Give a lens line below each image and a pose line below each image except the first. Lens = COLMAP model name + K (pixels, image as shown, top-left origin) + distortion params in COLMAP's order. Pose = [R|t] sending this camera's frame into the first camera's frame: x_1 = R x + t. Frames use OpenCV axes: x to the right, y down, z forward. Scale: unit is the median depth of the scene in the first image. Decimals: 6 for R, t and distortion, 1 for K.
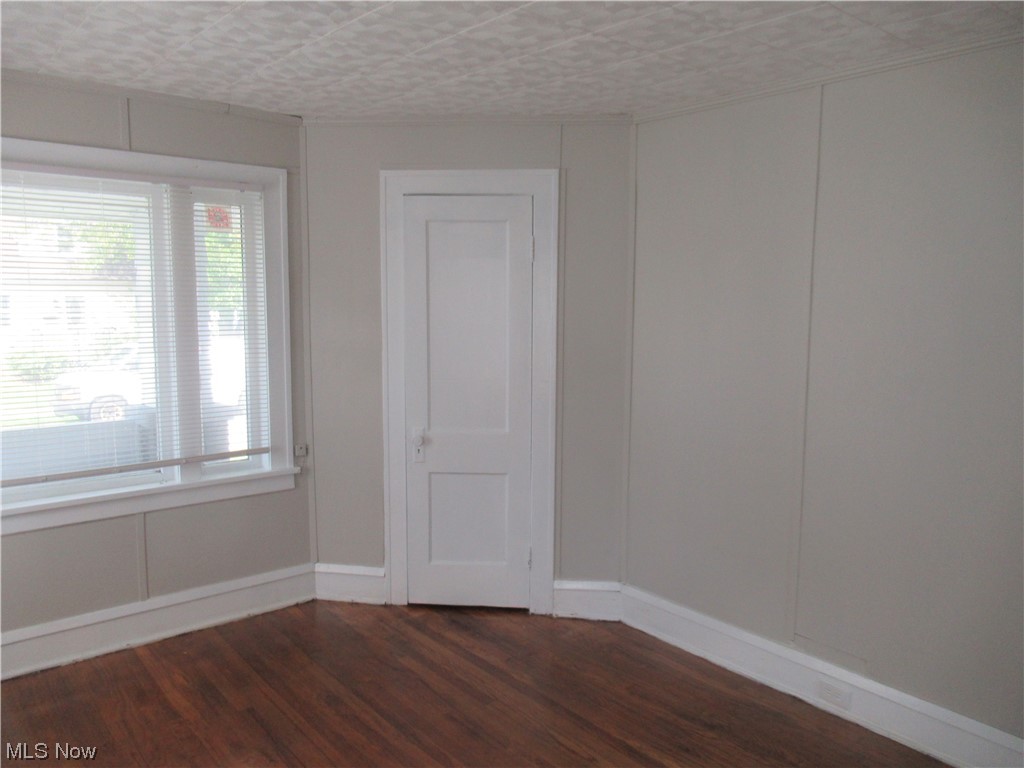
lens RADIAL K [[760.8, 0, 512.7], [0, 760.8, 385.4], [0, 0, 1]] dist [-0.009263, 0.006260]
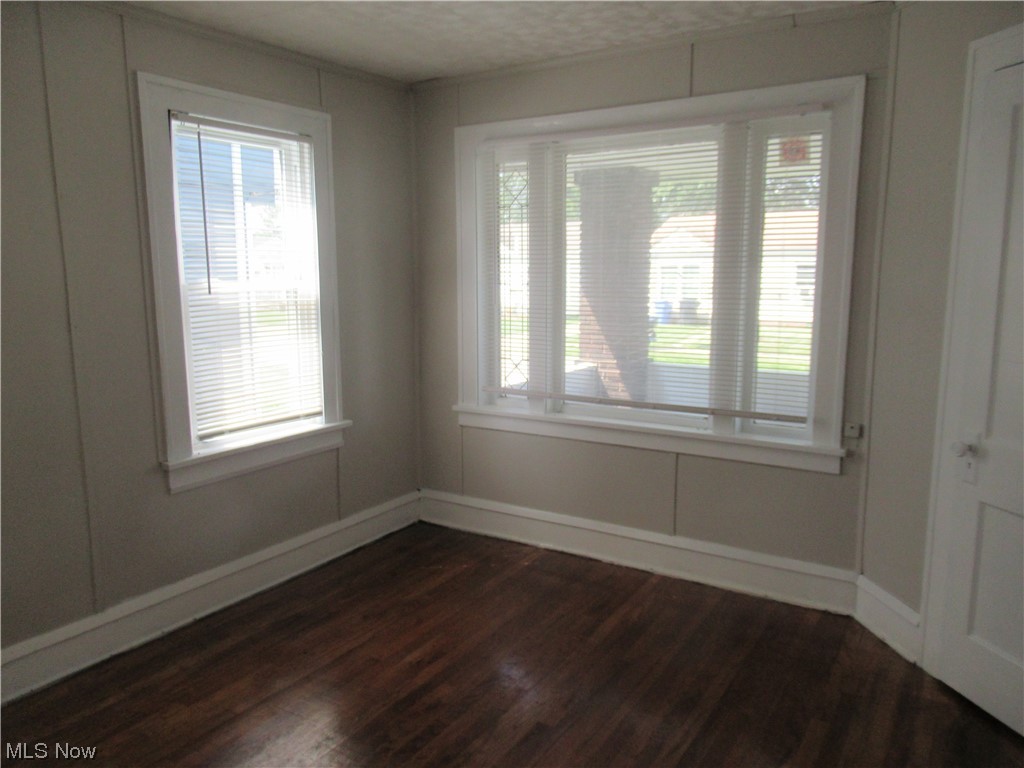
lens RADIAL K [[760.8, 0, 513.0], [0, 760.8, 385.7], [0, 0, 1]] dist [-0.009263, 0.006260]
pose [[0.301659, 0.143031, -0.942626, 0.380226], [-0.097332, 0.988138, 0.118789, -0.022802], [0.948435, 0.055914, 0.312003, 0.423307]]
